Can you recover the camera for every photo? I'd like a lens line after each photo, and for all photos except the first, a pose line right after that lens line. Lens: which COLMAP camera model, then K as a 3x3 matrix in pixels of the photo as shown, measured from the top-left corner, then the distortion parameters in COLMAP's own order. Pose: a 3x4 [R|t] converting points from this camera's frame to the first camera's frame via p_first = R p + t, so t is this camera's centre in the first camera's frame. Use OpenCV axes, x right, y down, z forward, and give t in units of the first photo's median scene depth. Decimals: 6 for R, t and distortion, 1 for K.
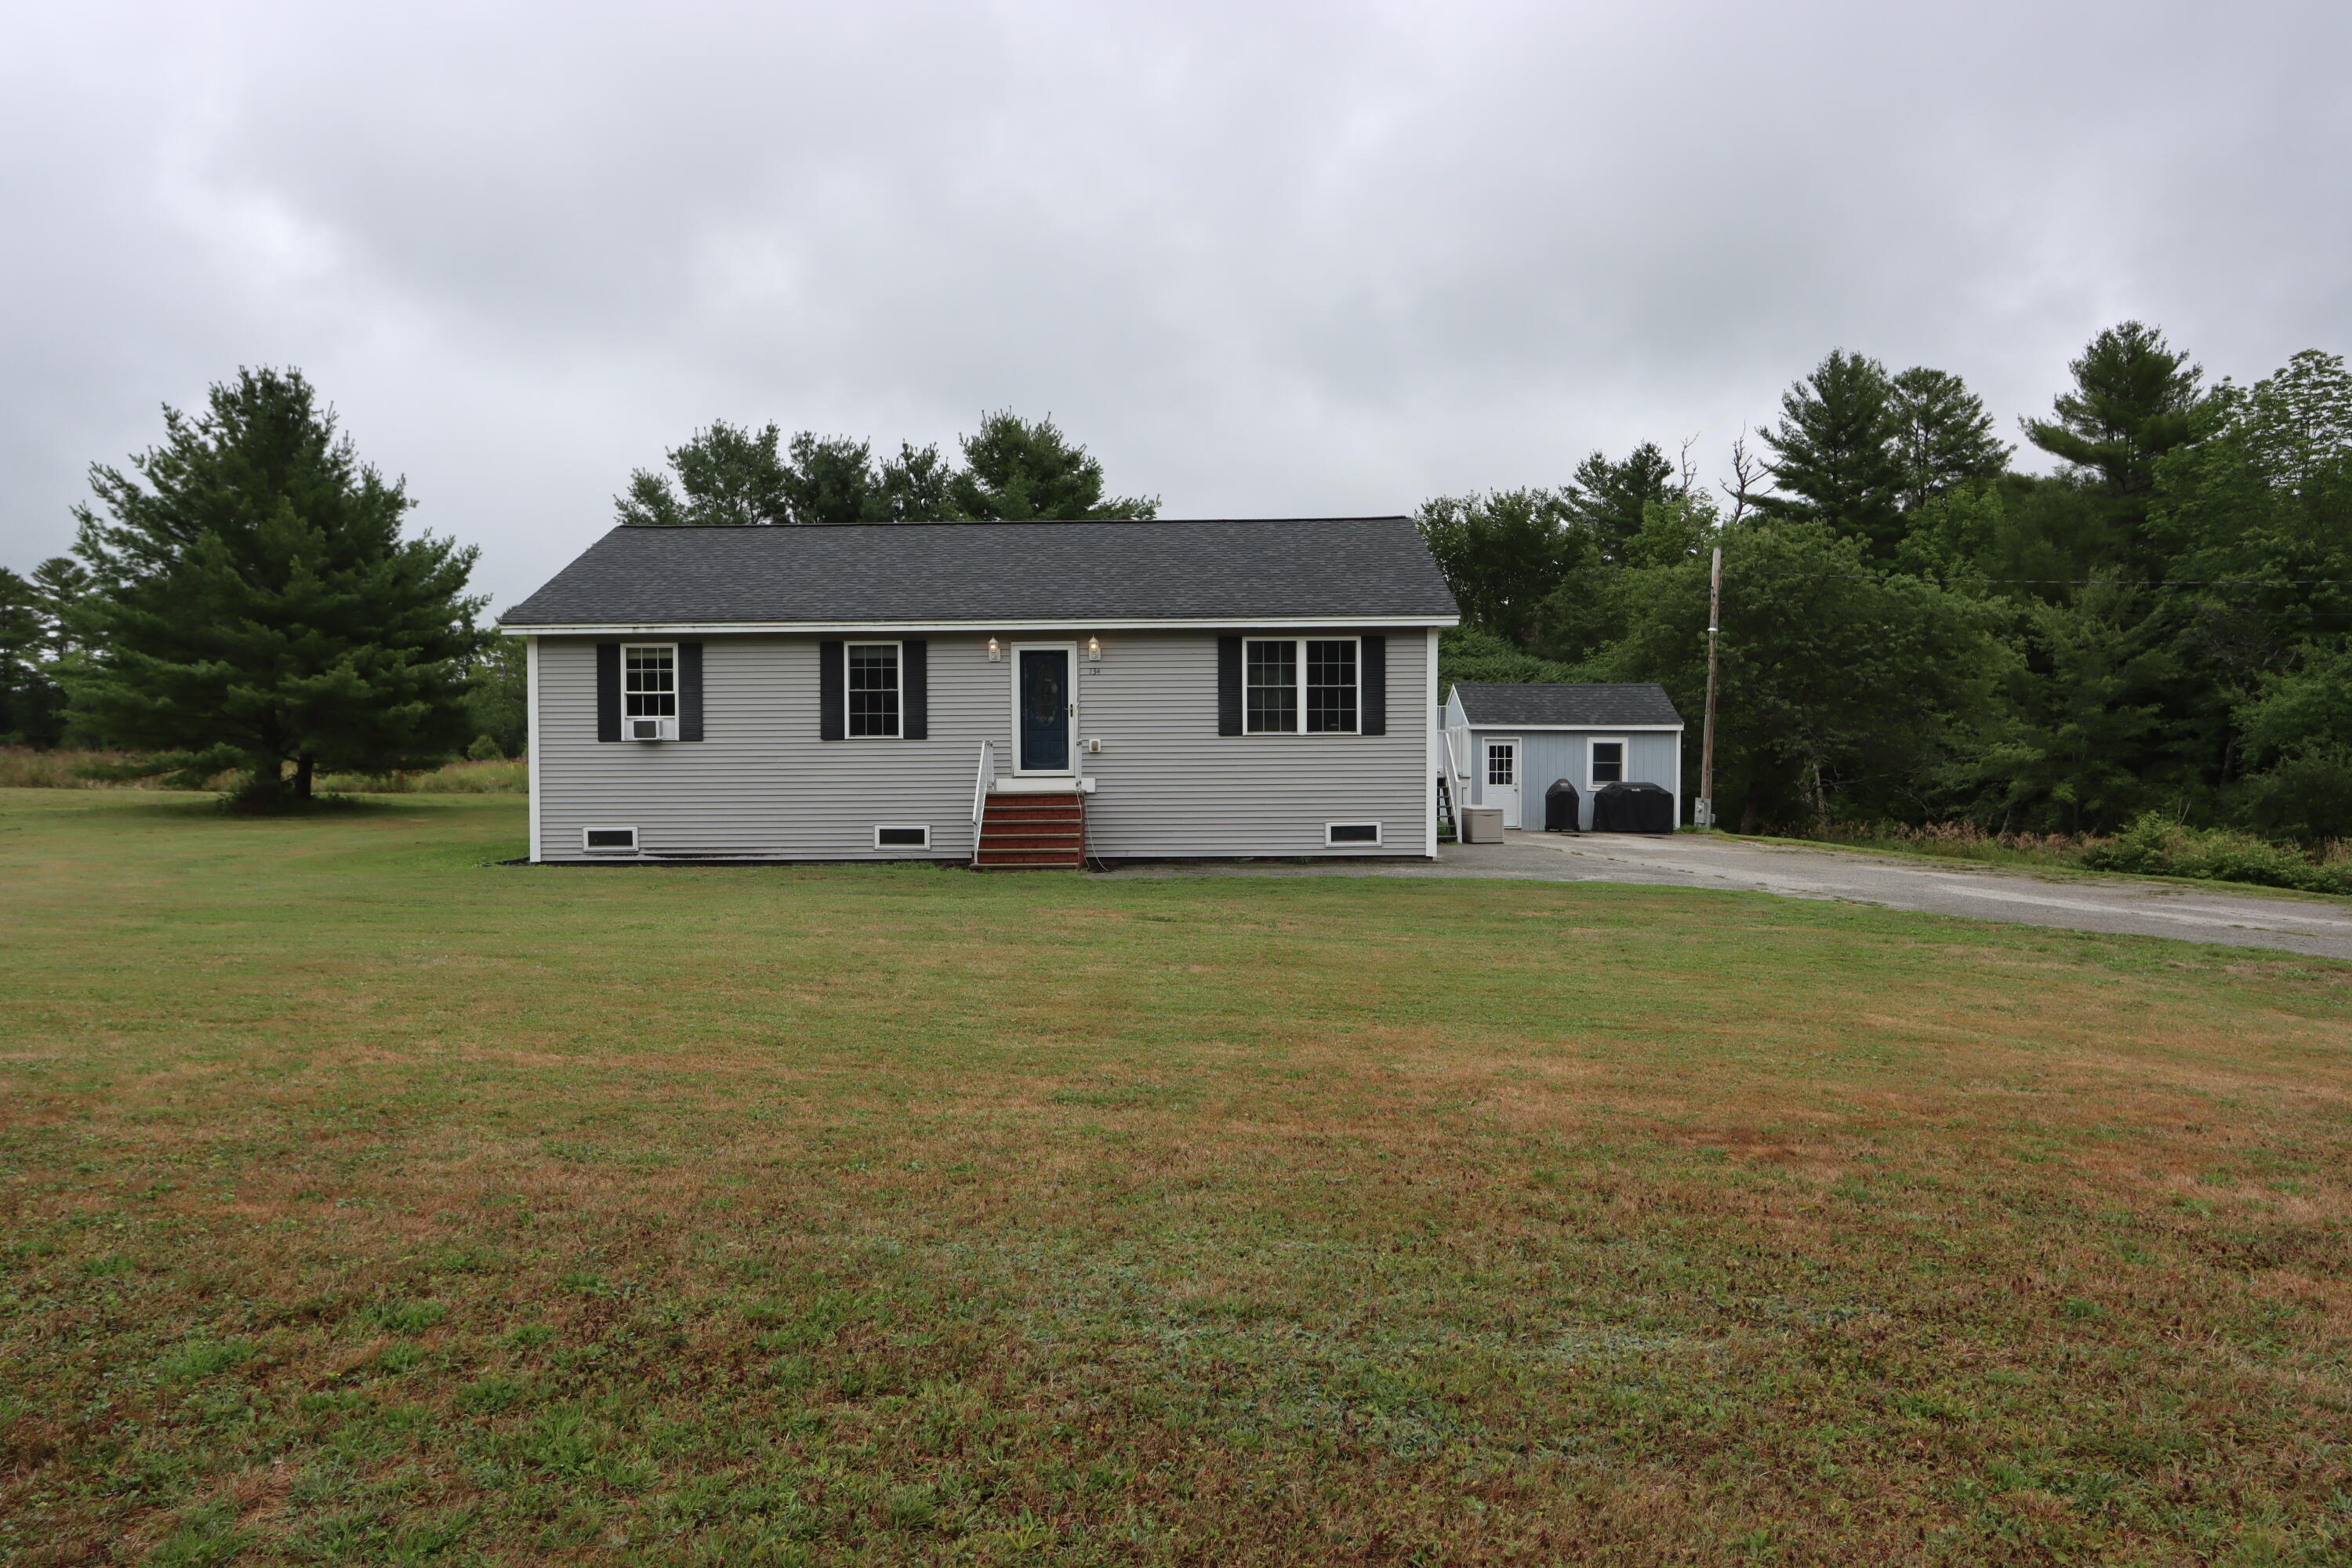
lens RADIAL K [[1577.6, 0, 1153.3], [0, 1577.6, 780.5], [0, 0, 1]] dist [-0.010496, 0.005093]
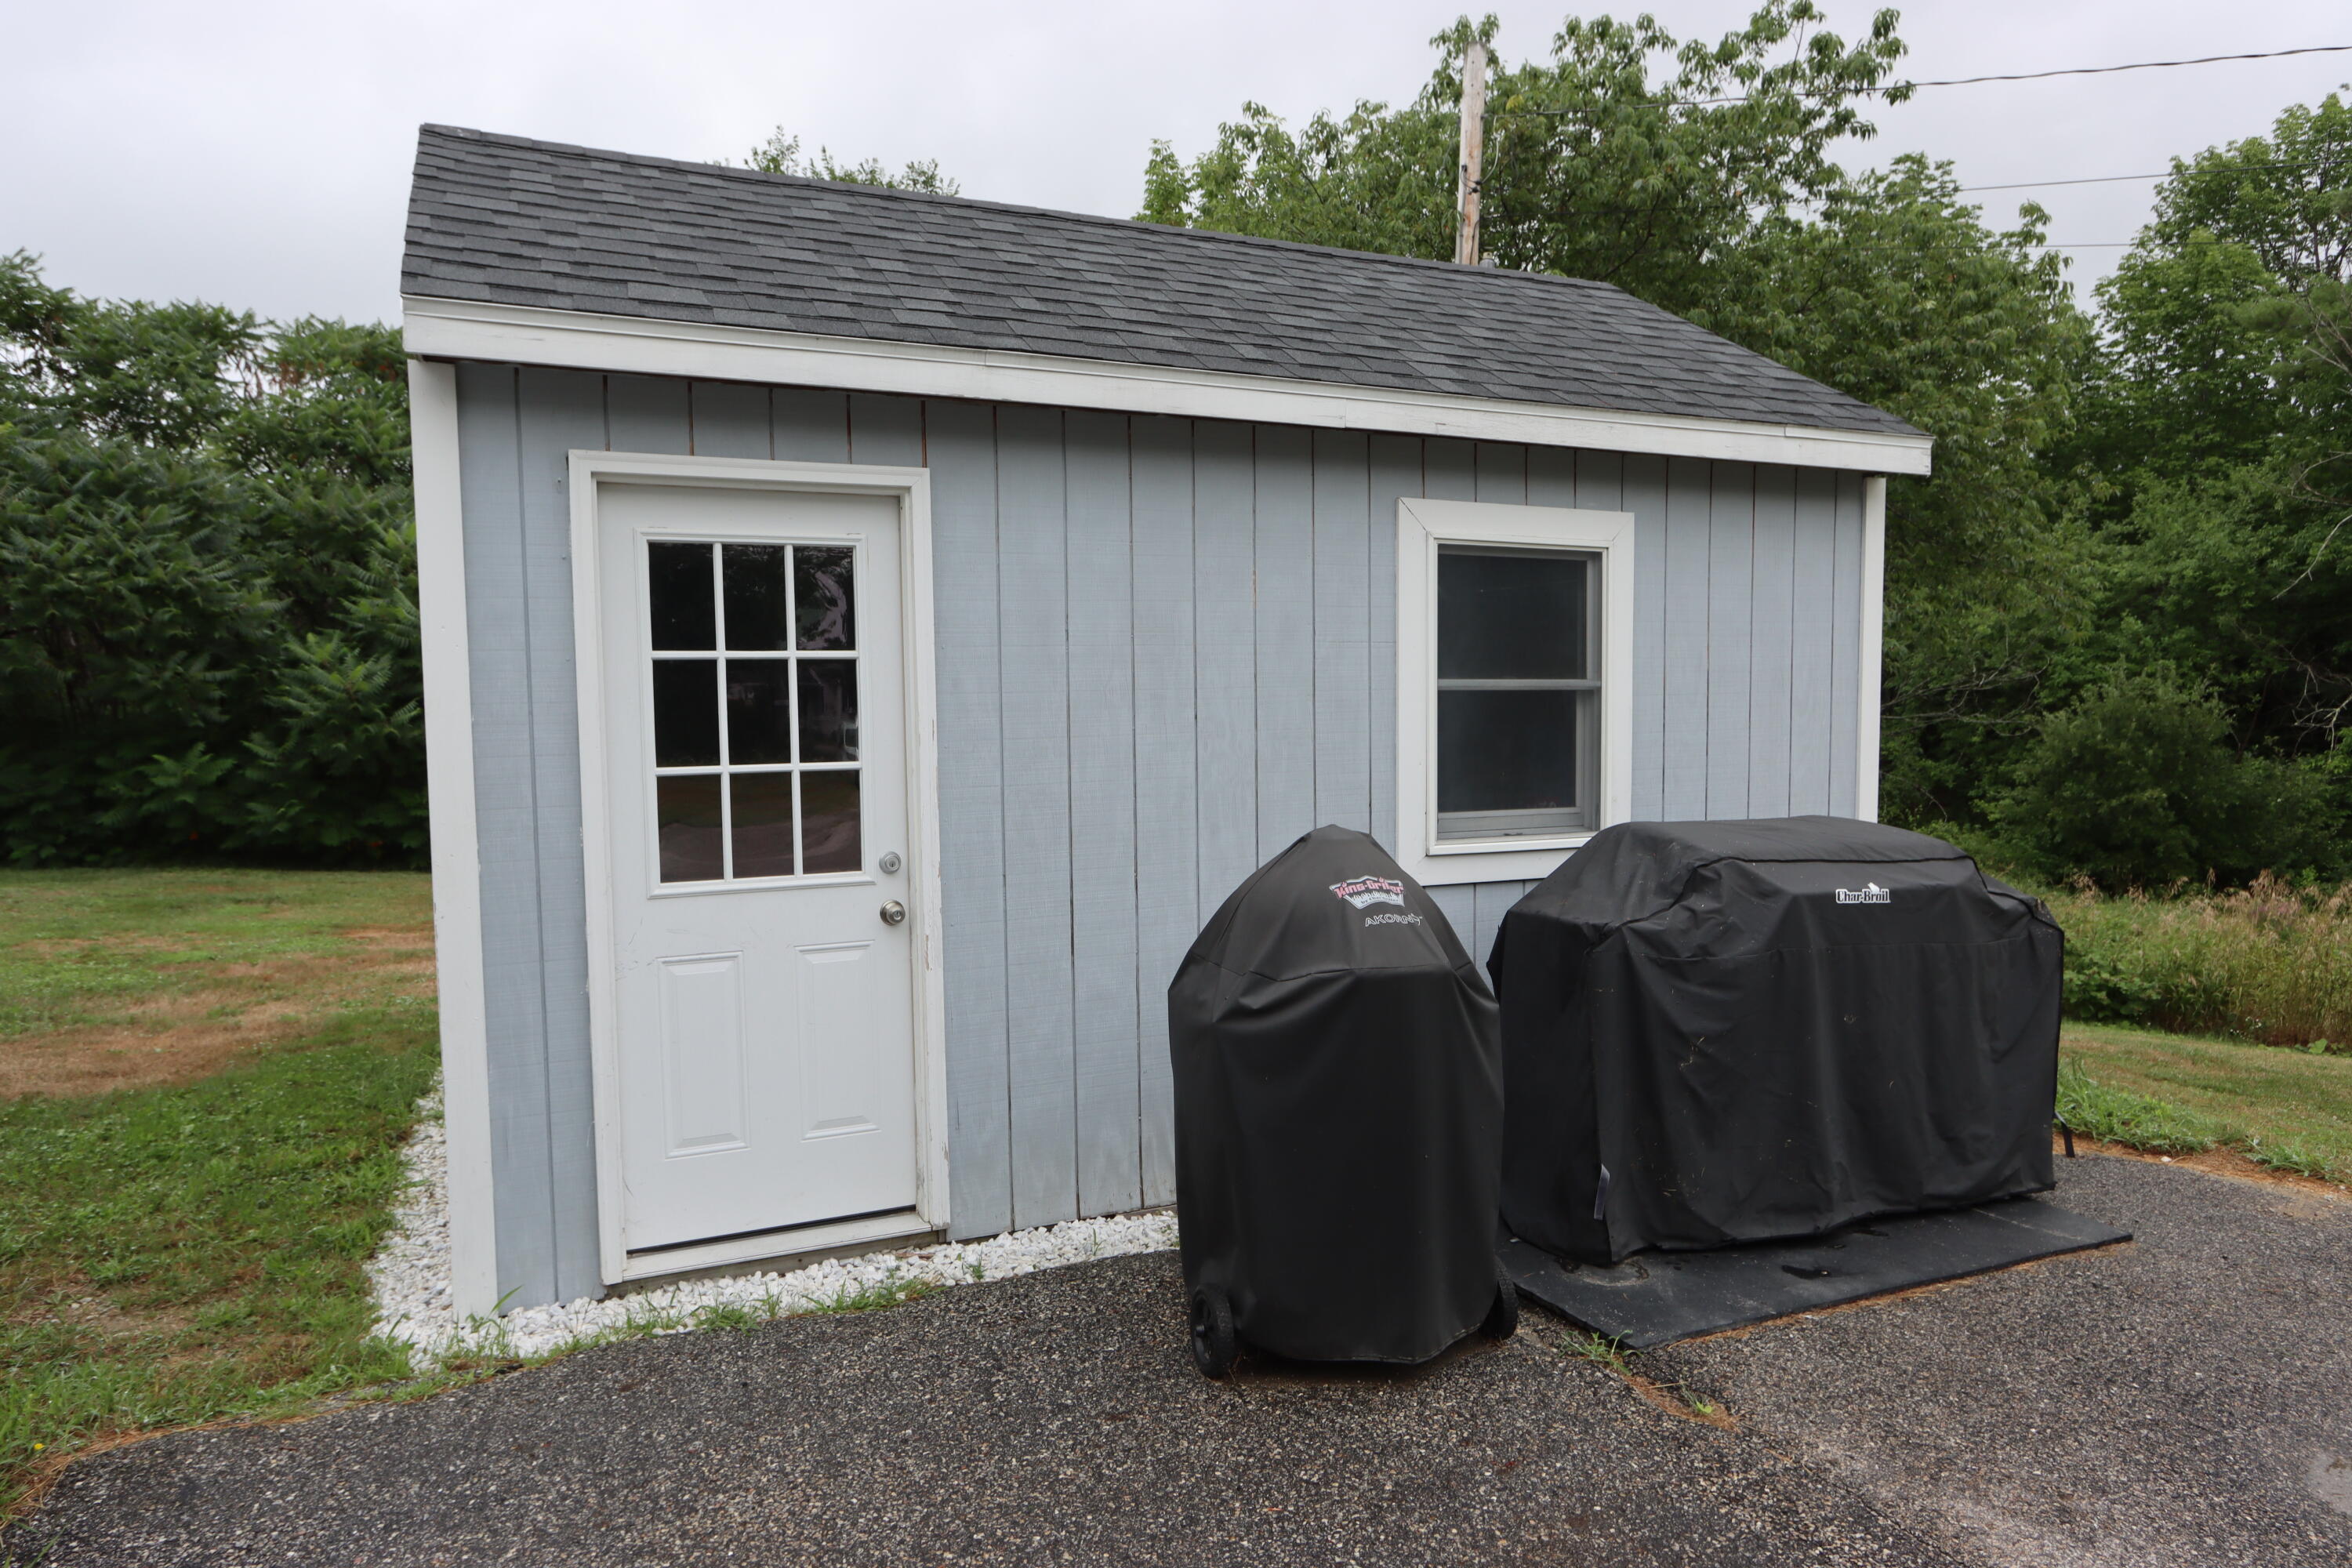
lens RADIAL K [[1447.9, 0, 1139.3], [0, 1447.9, 767.1], [0, 0, 1]] dist [-0.016032, 0.008646]
pose [[0.921756, -0.032017, 0.386447, 0.303159], [0.023795, 0.999378, 0.026042, -0.011595], [-0.387040, -0.014809, 0.921944, 1.318524]]
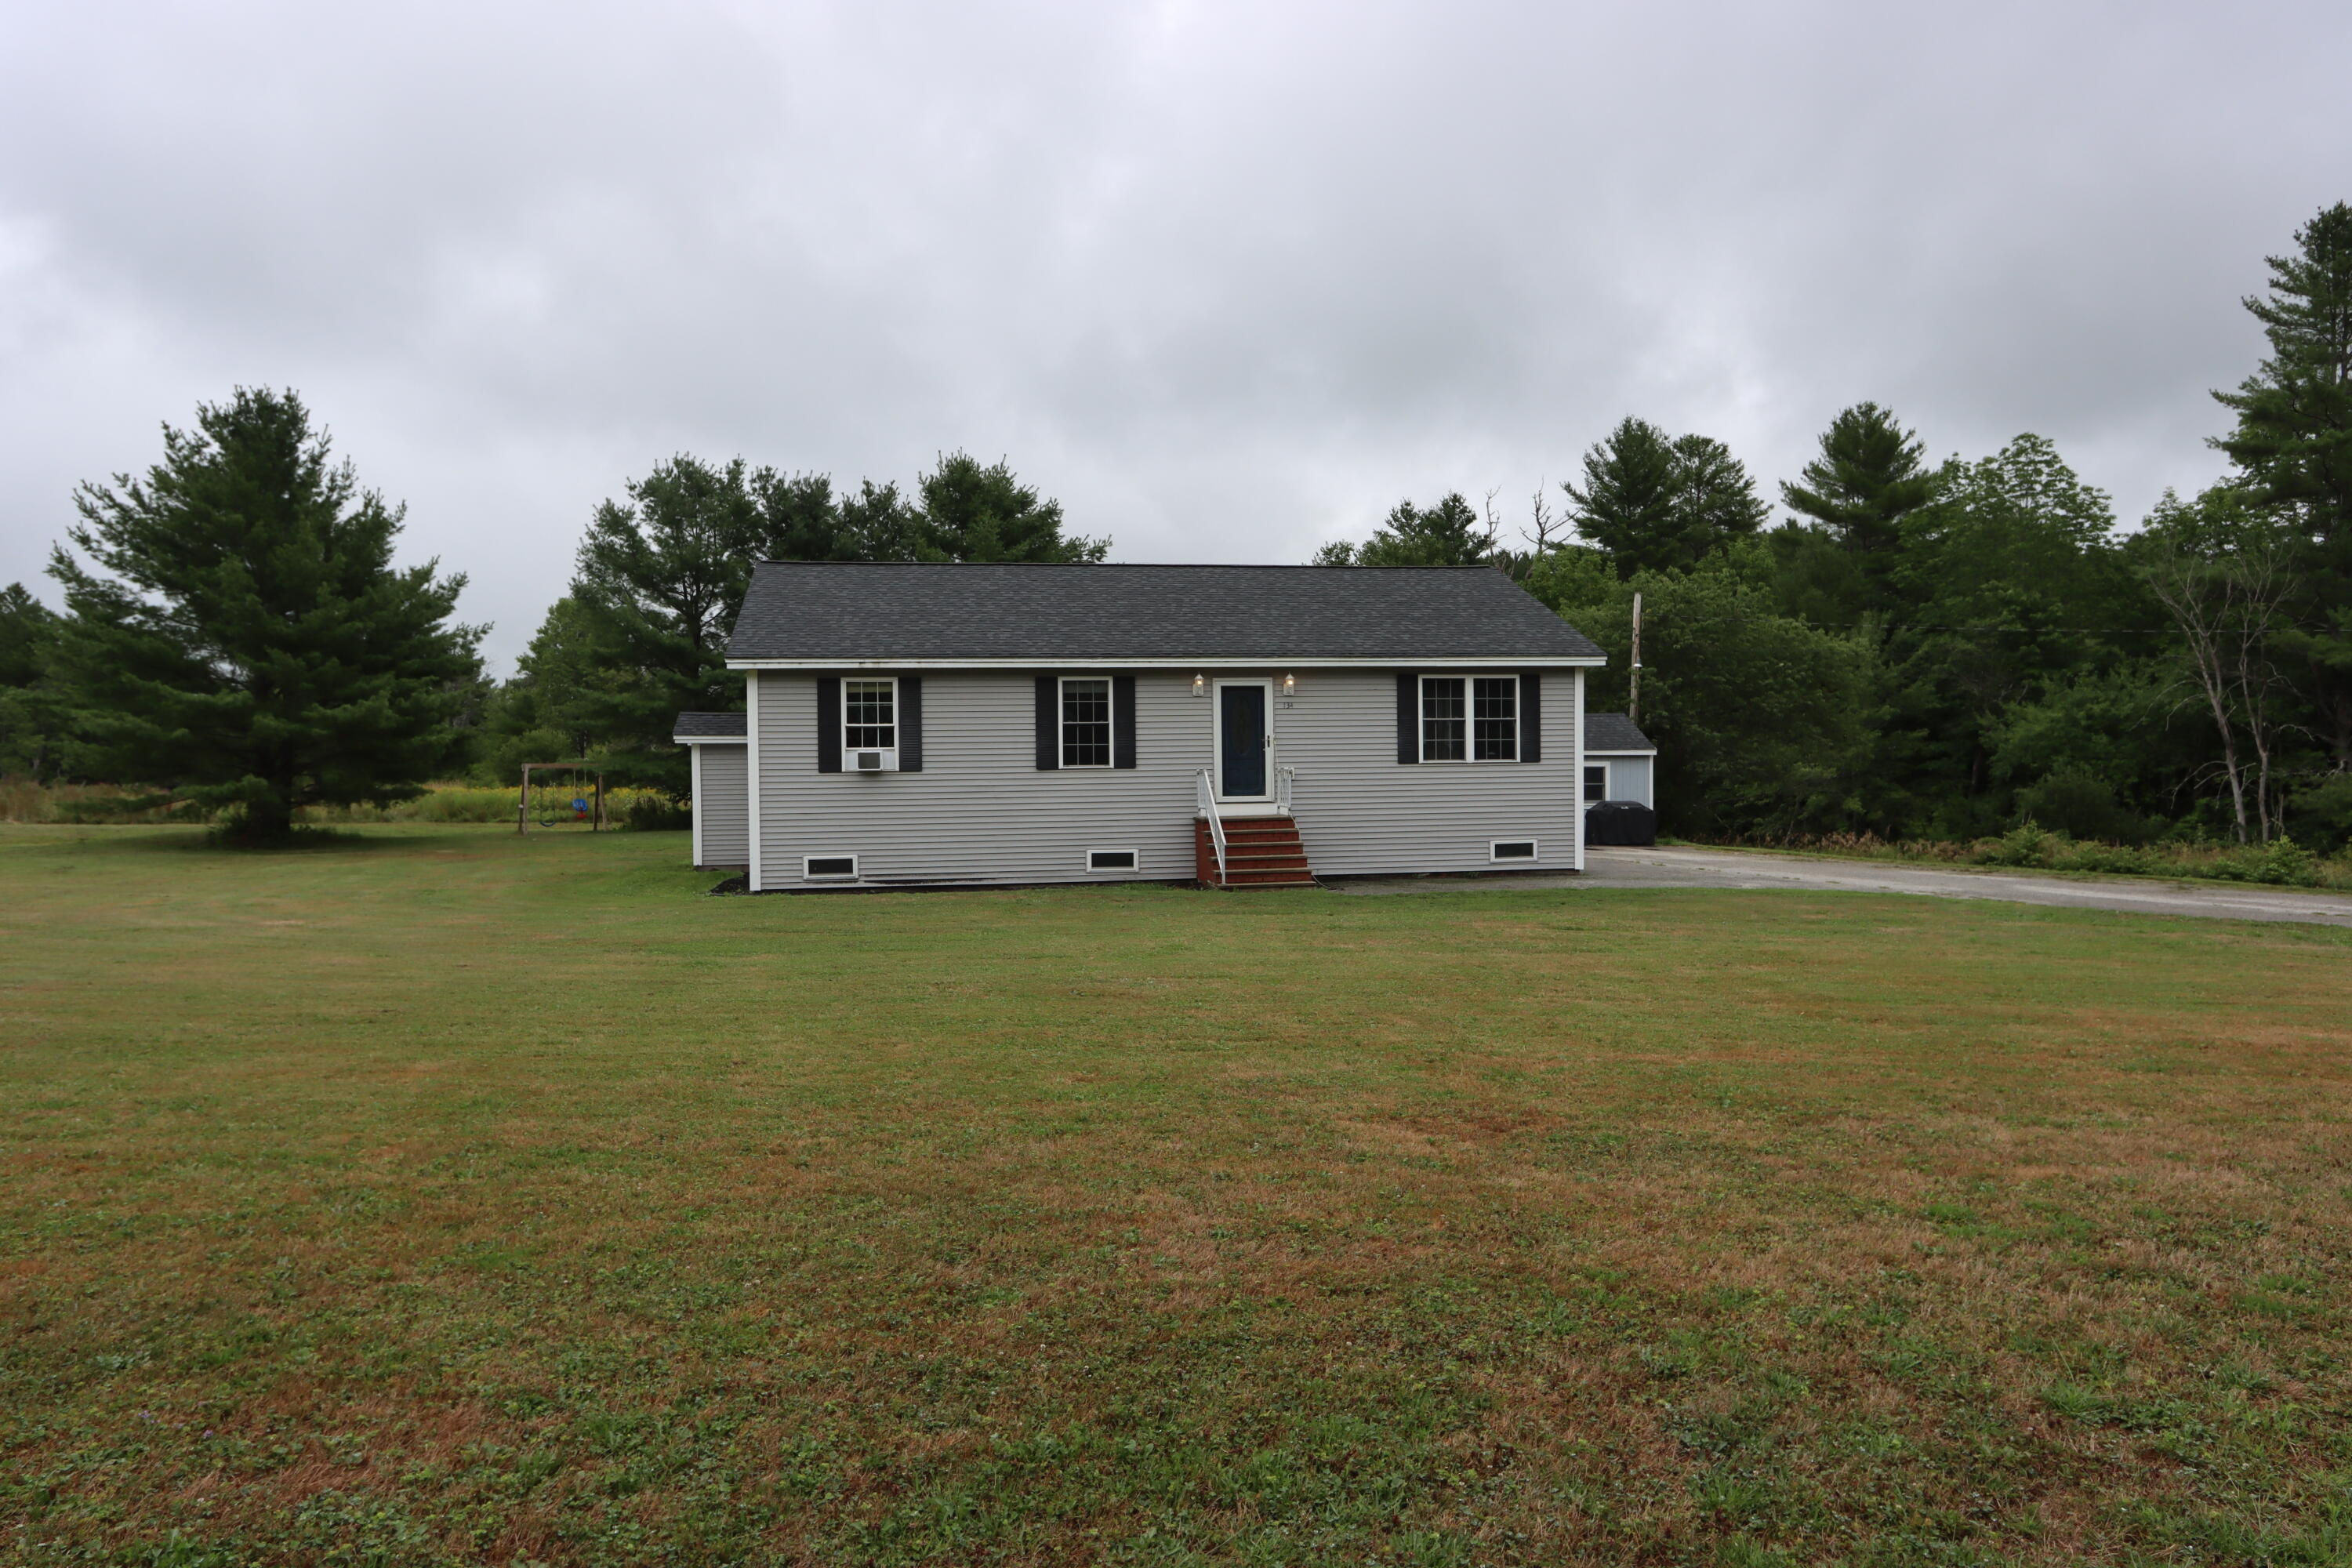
lens RADIAL K [[1501.4, 0, 1160.2], [0, 1501.4, 785.5], [0, 0, 1]] dist [-0.016493, 0.007339]
pose [[0.984416, -0.008208, 0.175662, -0.304890], [0.009890, 0.999913, -0.008699, -0.005497], [-0.175575, 0.010300, 0.984412, -0.006031]]
